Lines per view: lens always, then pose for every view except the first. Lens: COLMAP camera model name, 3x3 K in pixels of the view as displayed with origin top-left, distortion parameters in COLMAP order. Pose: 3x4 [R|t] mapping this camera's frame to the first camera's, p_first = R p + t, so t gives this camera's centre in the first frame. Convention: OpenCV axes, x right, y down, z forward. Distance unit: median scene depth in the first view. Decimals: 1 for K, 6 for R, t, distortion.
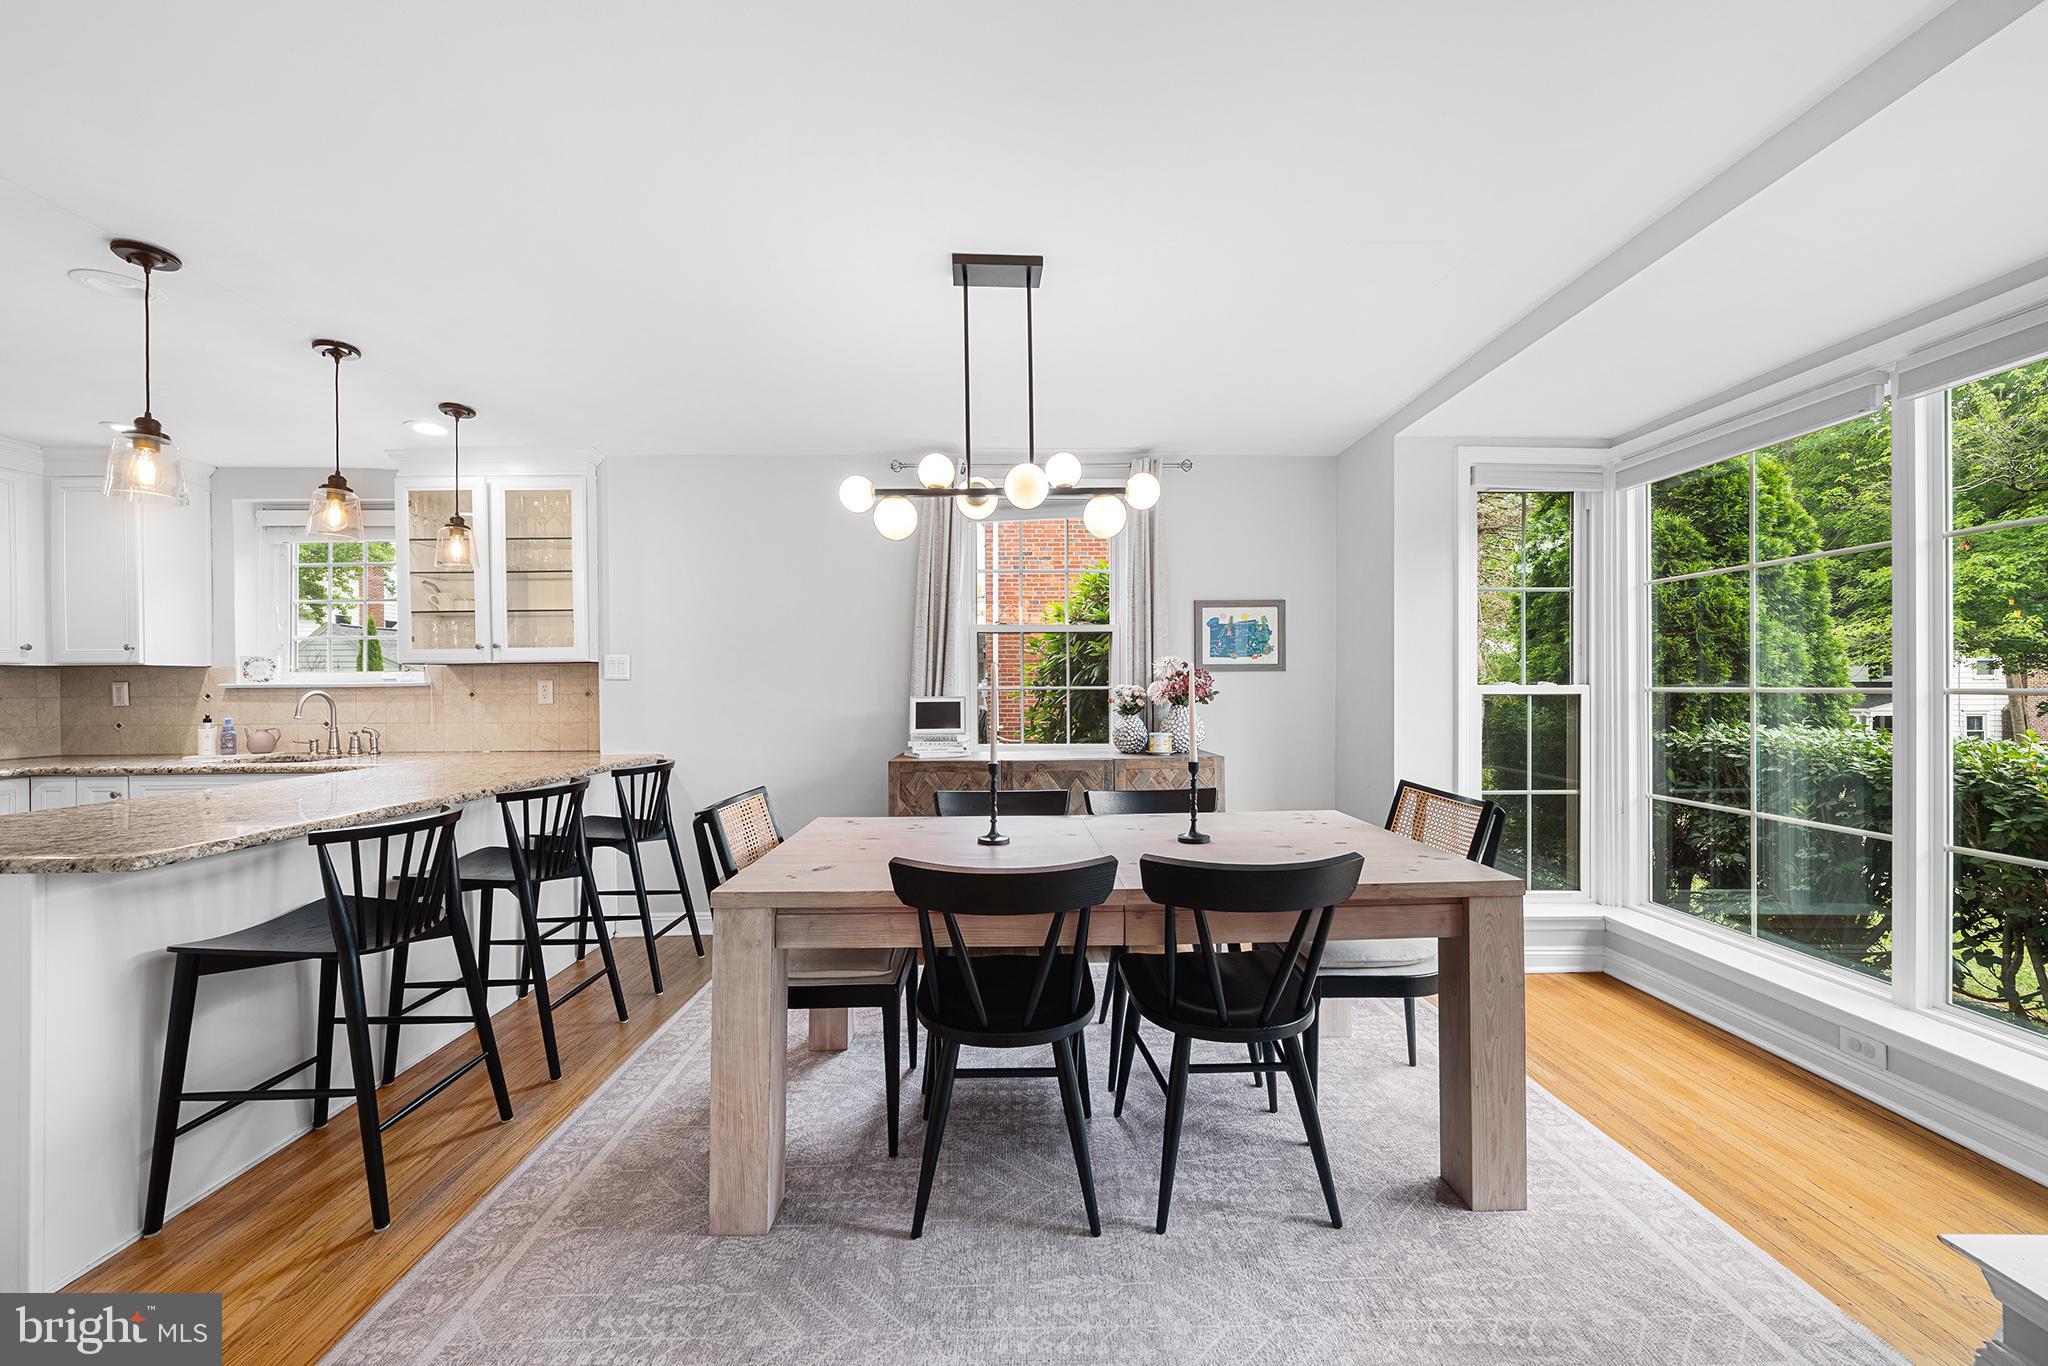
lens RADIAL K [[748.3, 0, 1023.9], [0, 748.3, 691.5], [0, 0, 1]] dist [-0.002084, 0.000020]
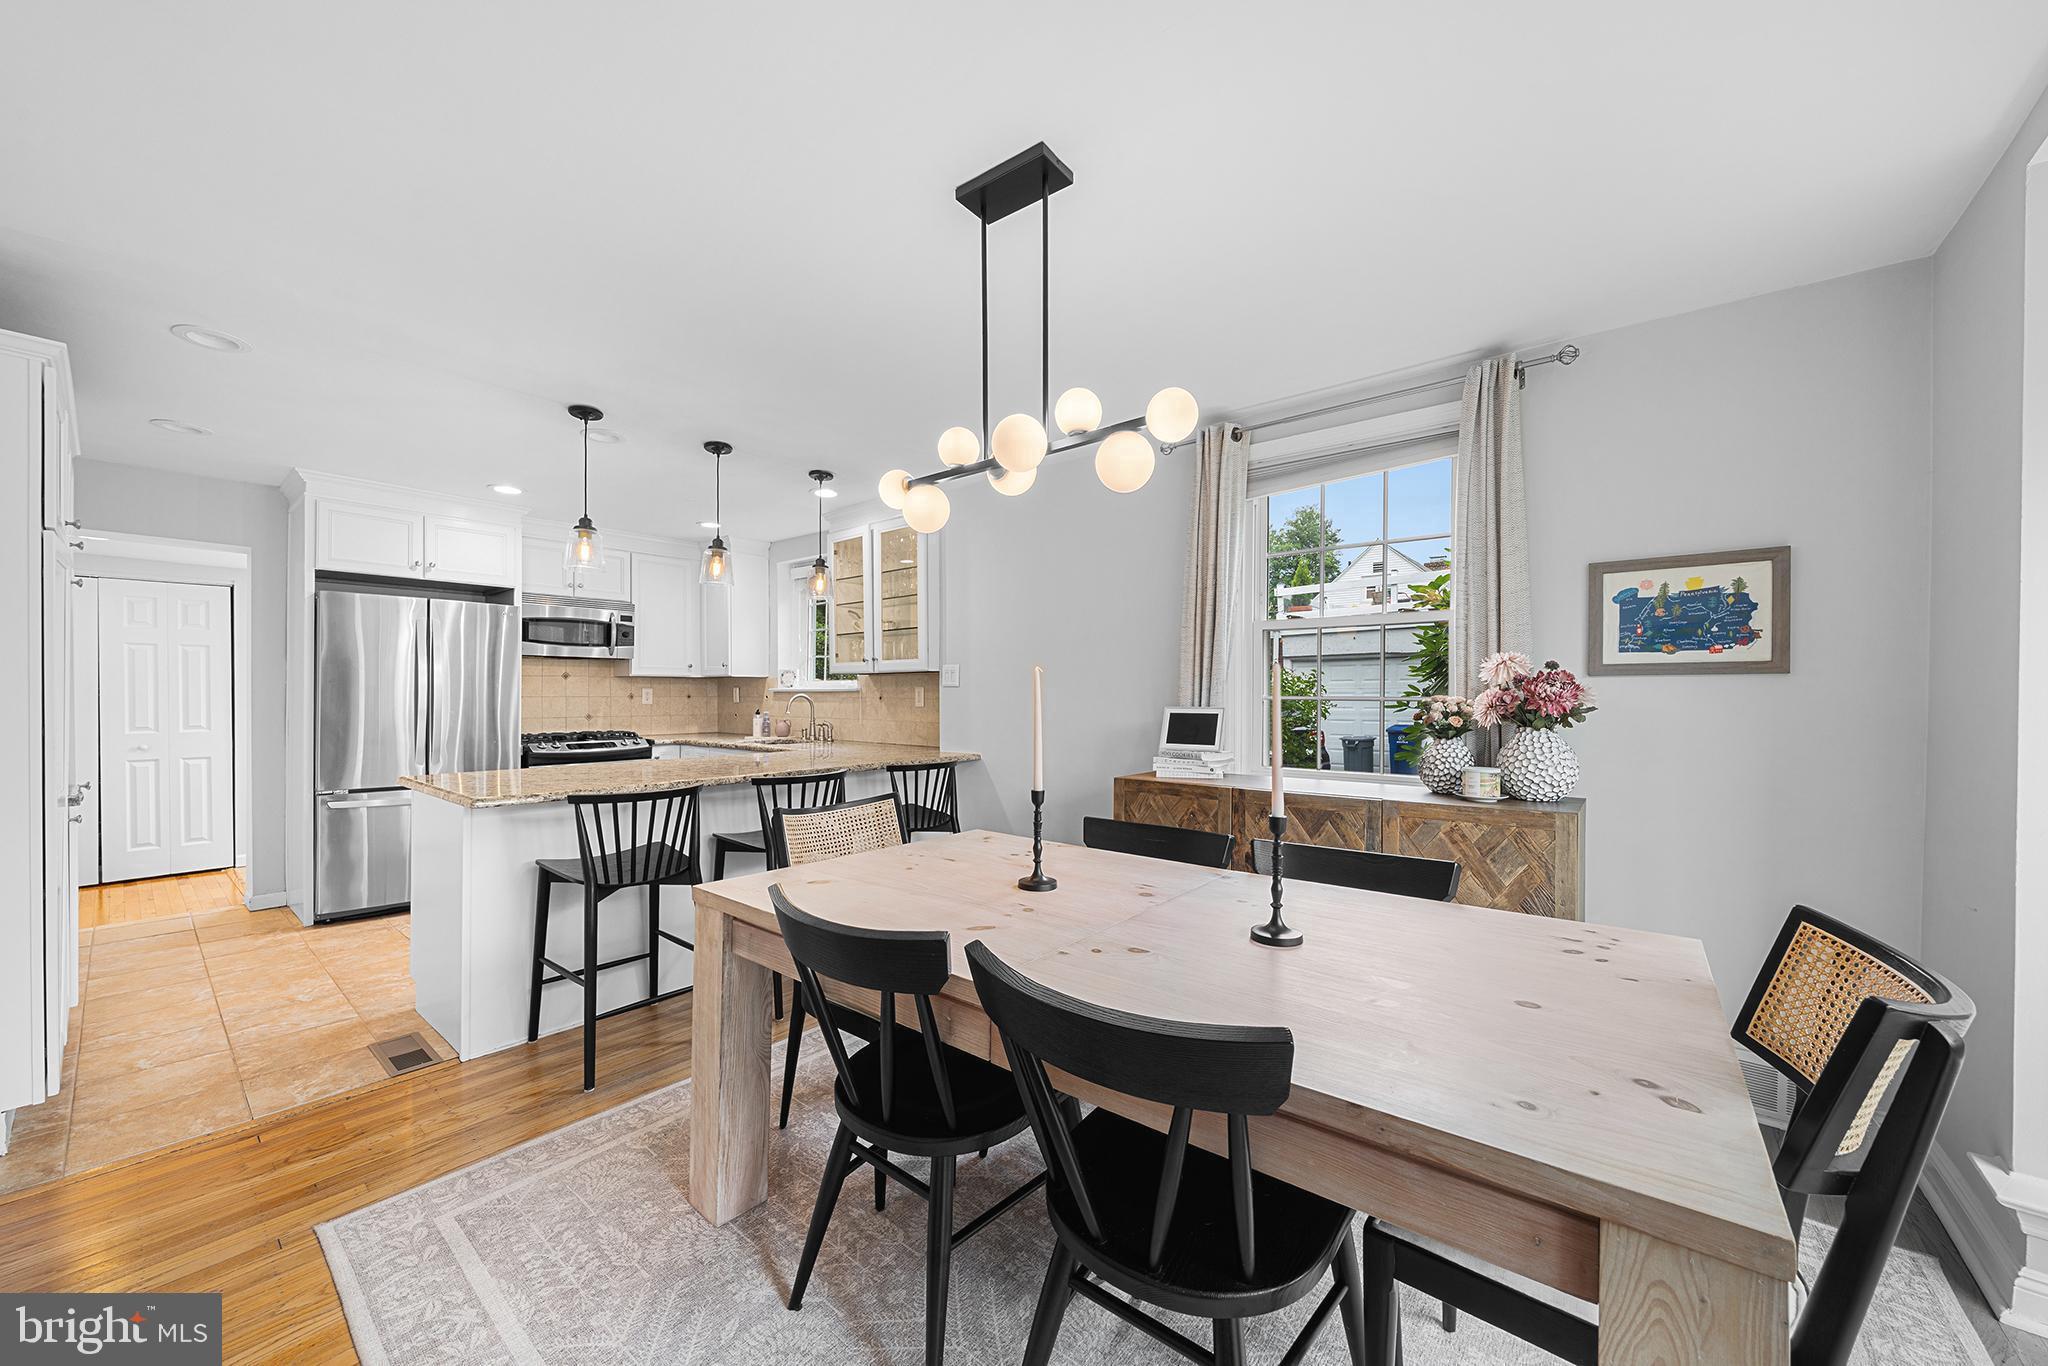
lens RADIAL K [[748.3, 0, 1035.4], [0, 748.3, 694.4], [0, 0, 1]] dist [-0.002084, 0.000020]
pose [[0.761472, 0.009036, -0.648134, 0.306073], [-0.012227, 0.999925, -0.000425, -0.005089], [0.648082, 0.008249, 0.761526, 0.231450]]
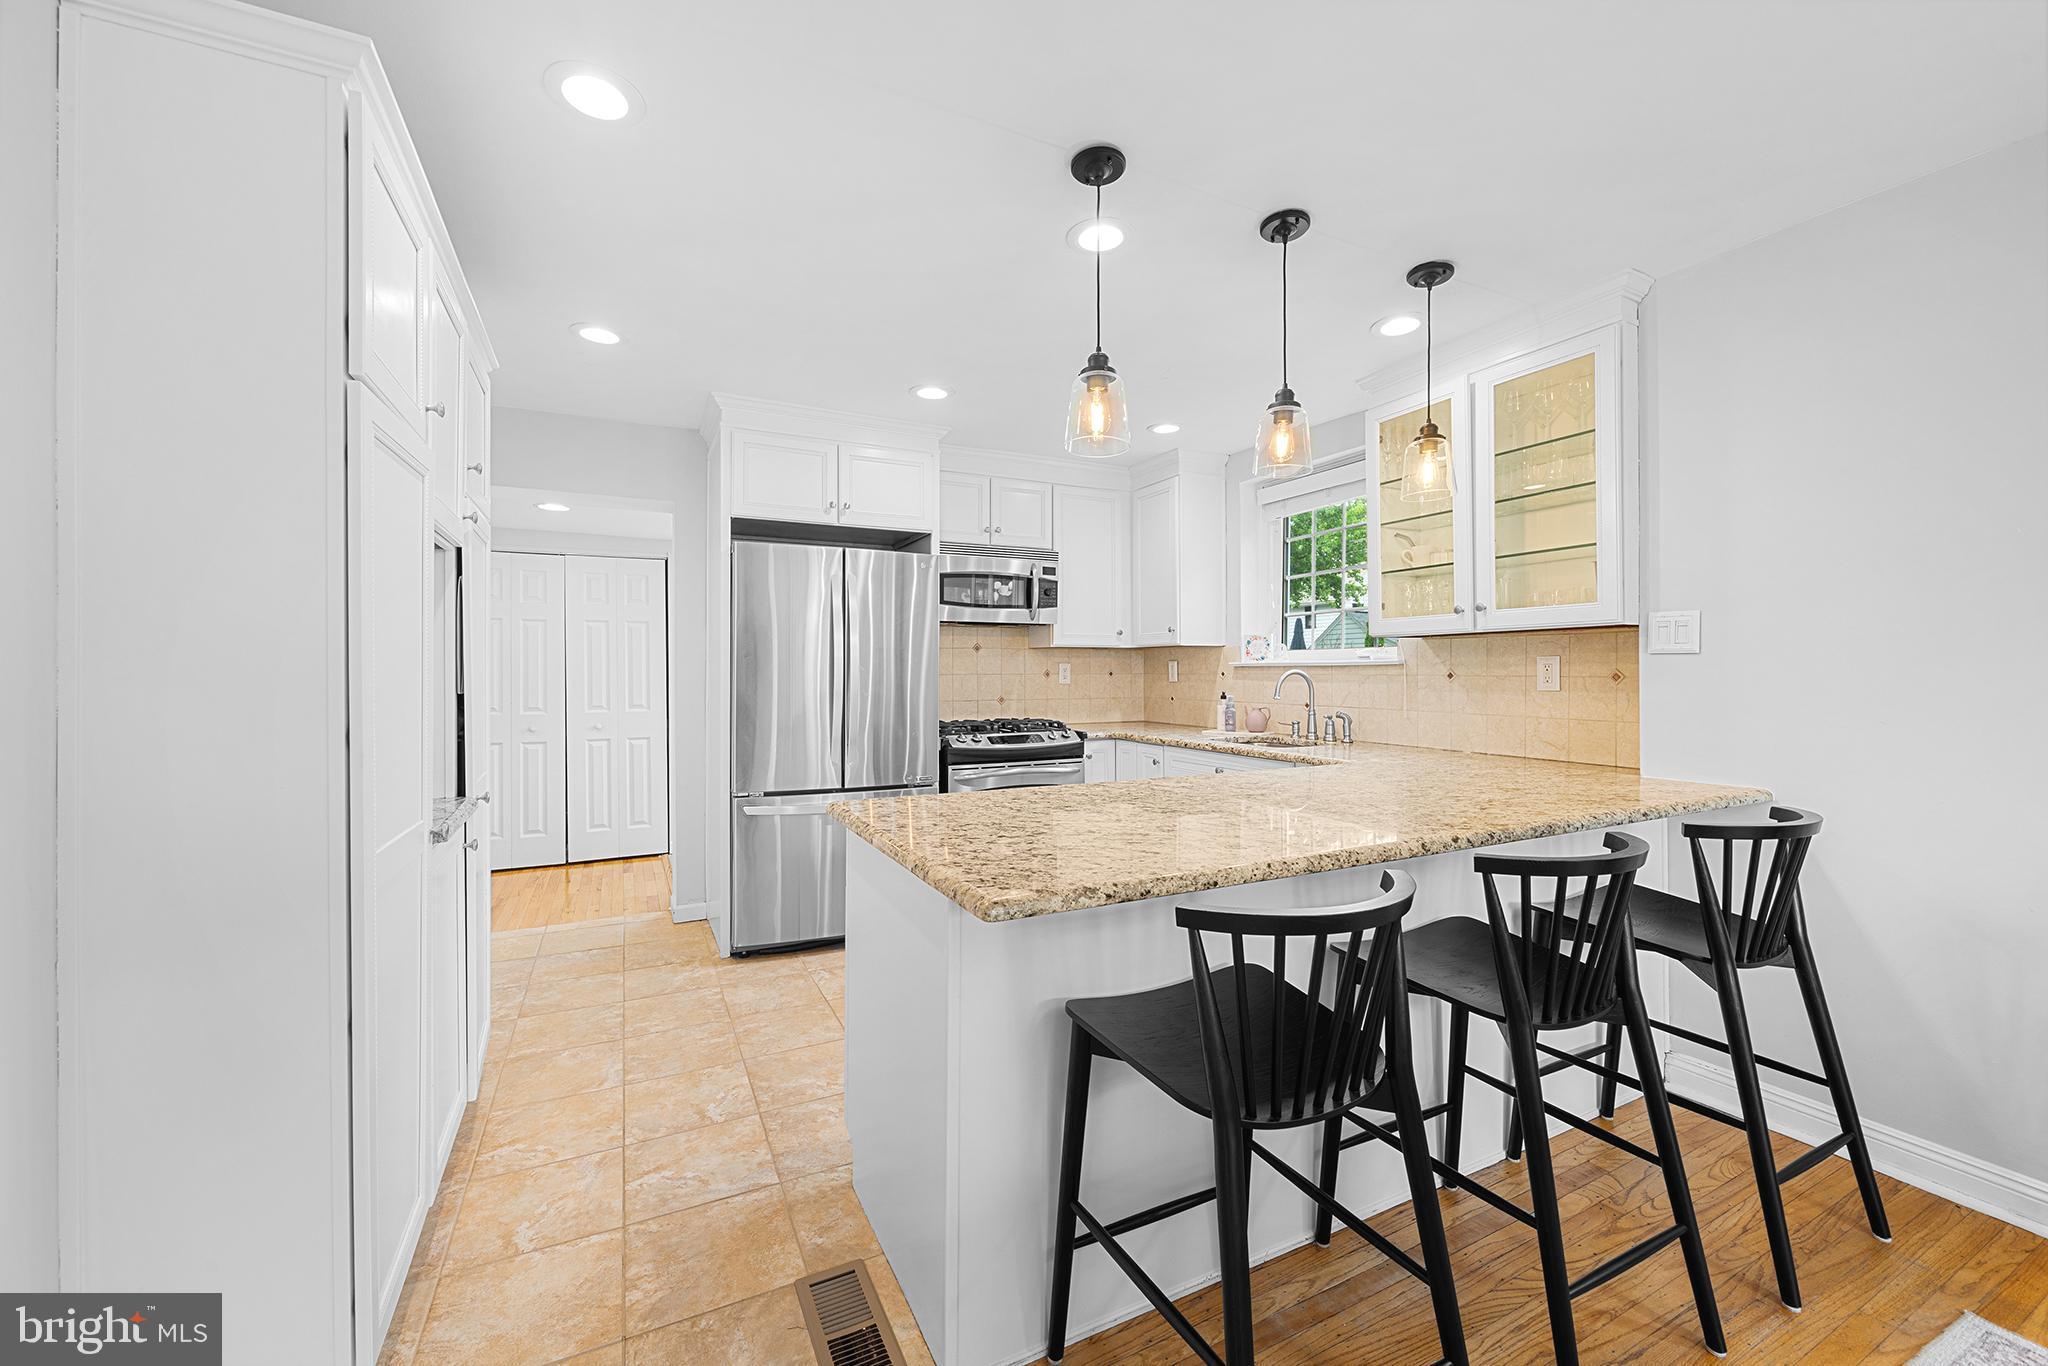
lens RADIAL K [[811.9, 0, 1025.3], [0, 811.9, 666.7], [0, 0, 1]] dist [-0.000132, -0.000783]
pose [[0.426482, 0.002271, -0.904493, -0.197002], [-0.008511, 0.999963, -0.001502, -0.000145], [0.904456, 0.008339, 0.426486, 0.287061]]
